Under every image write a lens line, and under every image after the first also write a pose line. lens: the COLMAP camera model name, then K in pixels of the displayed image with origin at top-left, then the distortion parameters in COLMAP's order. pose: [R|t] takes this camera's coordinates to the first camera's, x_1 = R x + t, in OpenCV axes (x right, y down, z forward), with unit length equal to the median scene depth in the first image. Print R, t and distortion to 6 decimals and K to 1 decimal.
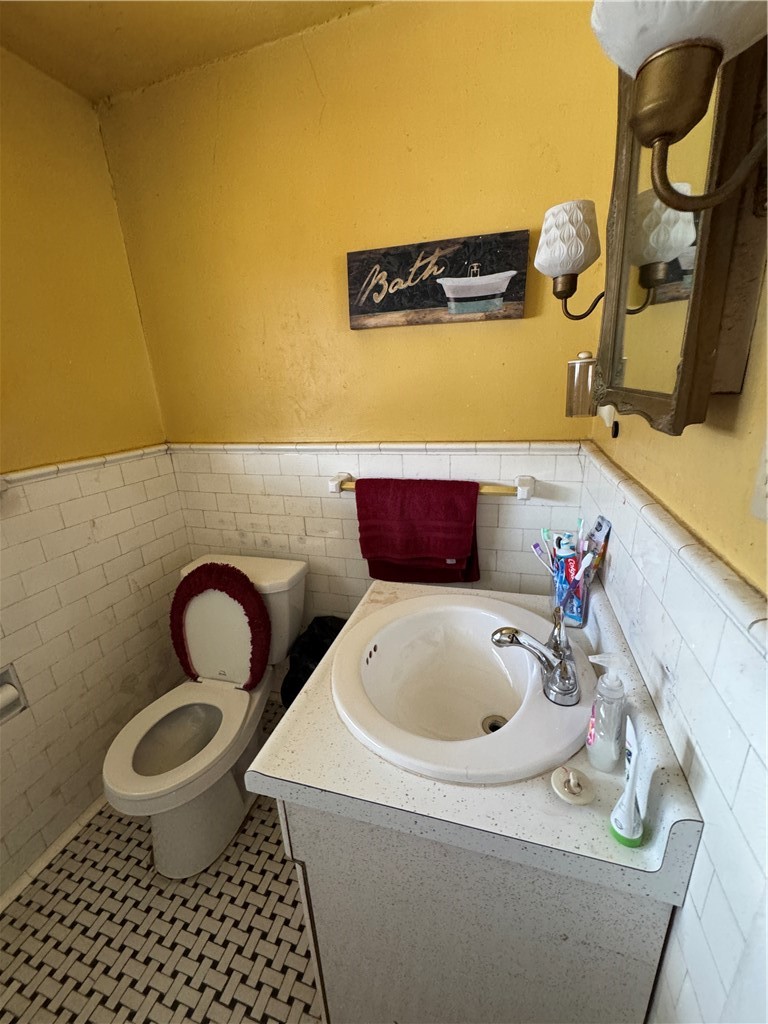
lens RADIAL K [[409.0, 0, 384.2], [0, 409.0, 510.3], [0, 0, 1]] dist [-0.002341, -0.000469]
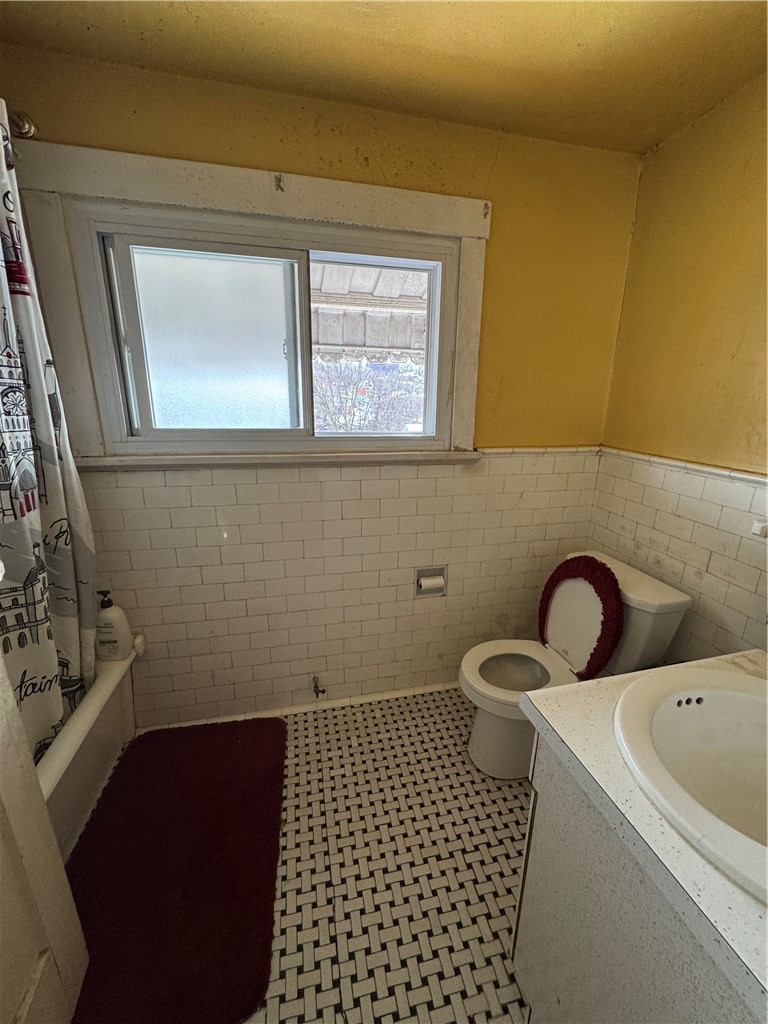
lens RADIAL K [[409.0, 0, 384.2], [0, 409.0, 510.3], [0, 0, 1]] dist [-0.002341, -0.000469]
pose [[0.501603, 0.289372, -0.815266, 0.154204], [-0.288474, 0.944408, 0.157722, -0.002976], [0.815584, 0.156069, 0.557194, -0.093255]]
